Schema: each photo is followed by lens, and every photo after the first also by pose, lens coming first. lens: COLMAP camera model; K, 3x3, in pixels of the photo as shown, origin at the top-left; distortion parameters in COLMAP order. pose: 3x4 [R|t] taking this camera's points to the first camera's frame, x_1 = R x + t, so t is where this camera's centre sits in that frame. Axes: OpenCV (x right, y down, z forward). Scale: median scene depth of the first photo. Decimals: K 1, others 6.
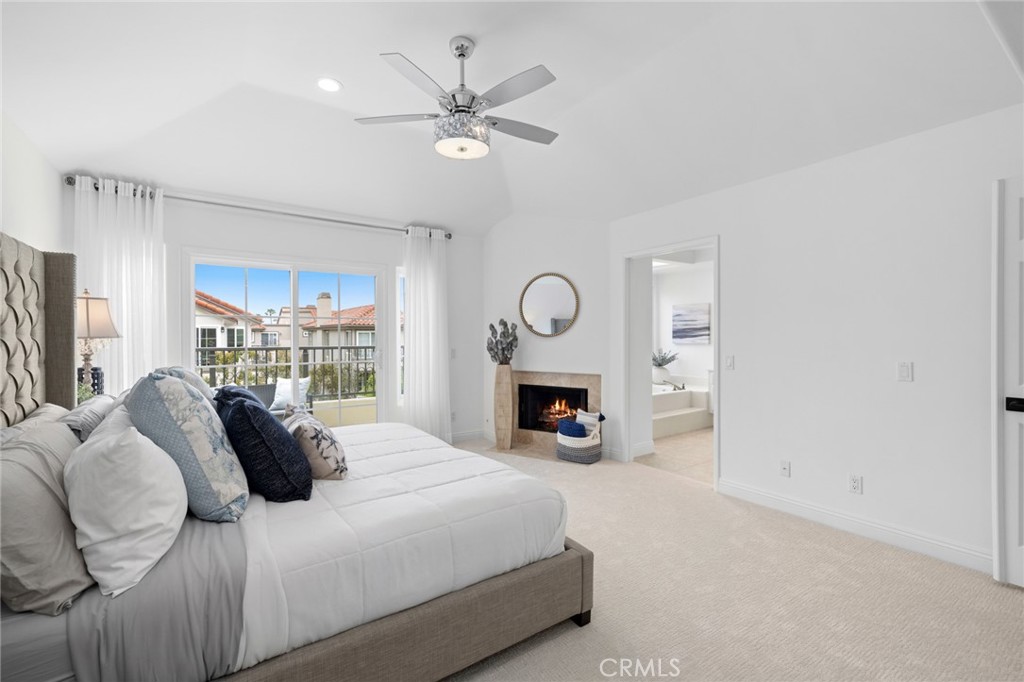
lens RADIAL K [[439.9, 0, 509.7], [0, 439.9, 338.0], [0, 0, 1]] dist [0.005851, -0.000987]
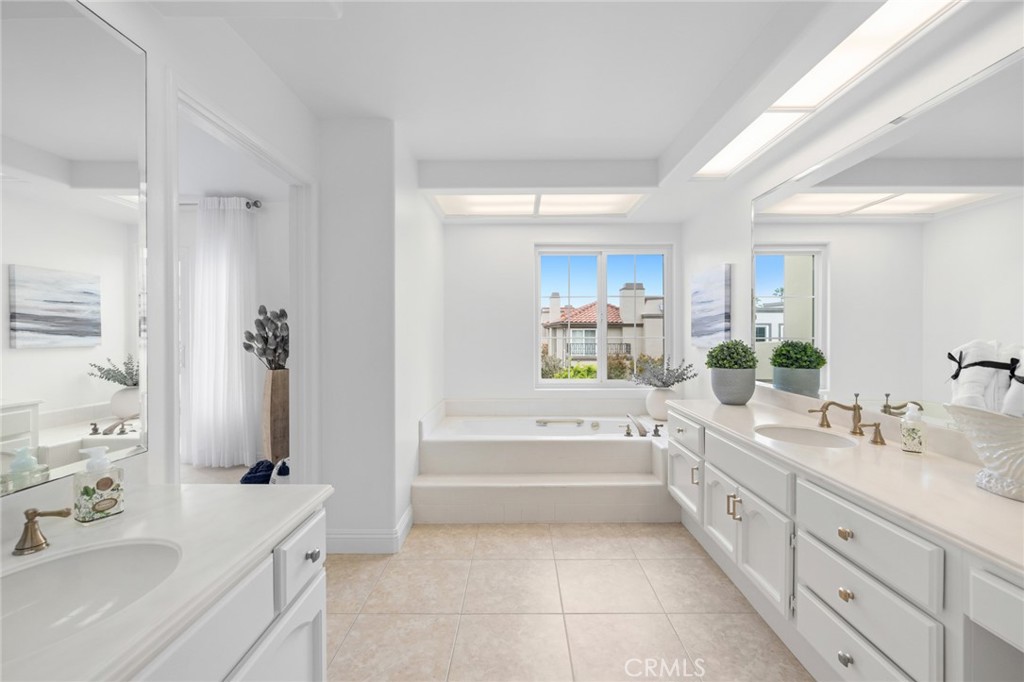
lens RADIAL K [[439.9, 0, 511.5], [0, 439.9, 336.2], [0, 0, 1]] dist [0.005851, -0.000987]
pose [[0.821180, 0.007389, -0.570621, 0.735556], [-0.007488, 0.999970, 0.002173, 0.001699], [0.570620, 0.002488, 0.821211, 0.645776]]
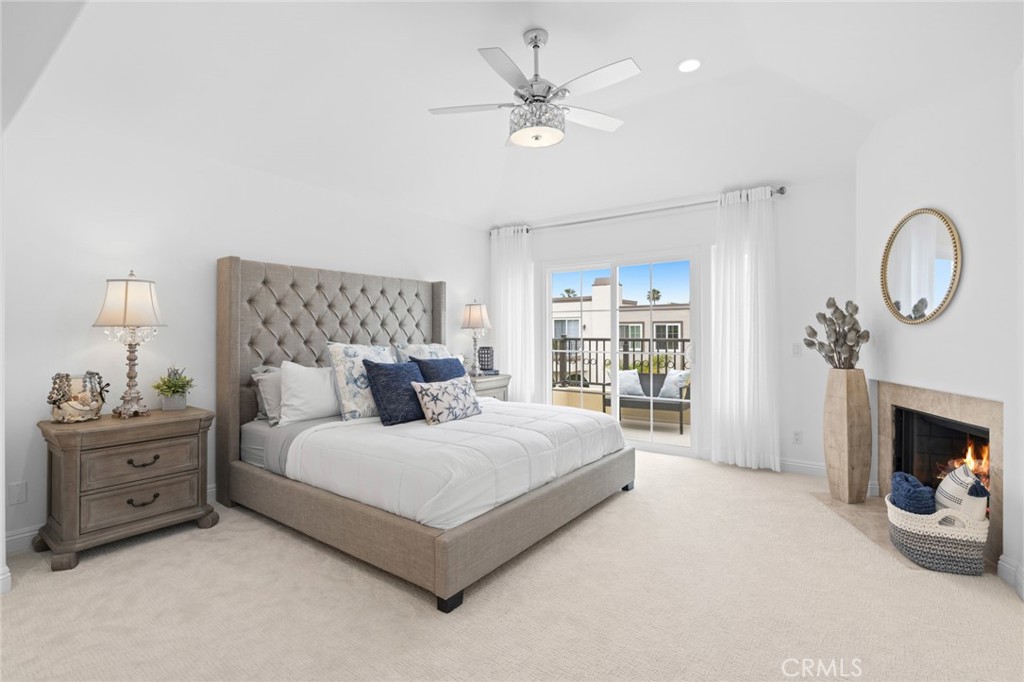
lens RADIAL K [[484.4, 0, 508.2], [0, 484.4, 332.3], [0, 0, 1]] dist [-0.000517, -0.000388]
pose [[0.332508, 0.000660, -0.943100, 0.505839], [-0.004519, 0.999989, -0.000893, 0.010096], [0.943090, 0.004559, 0.332507, 0.314375]]
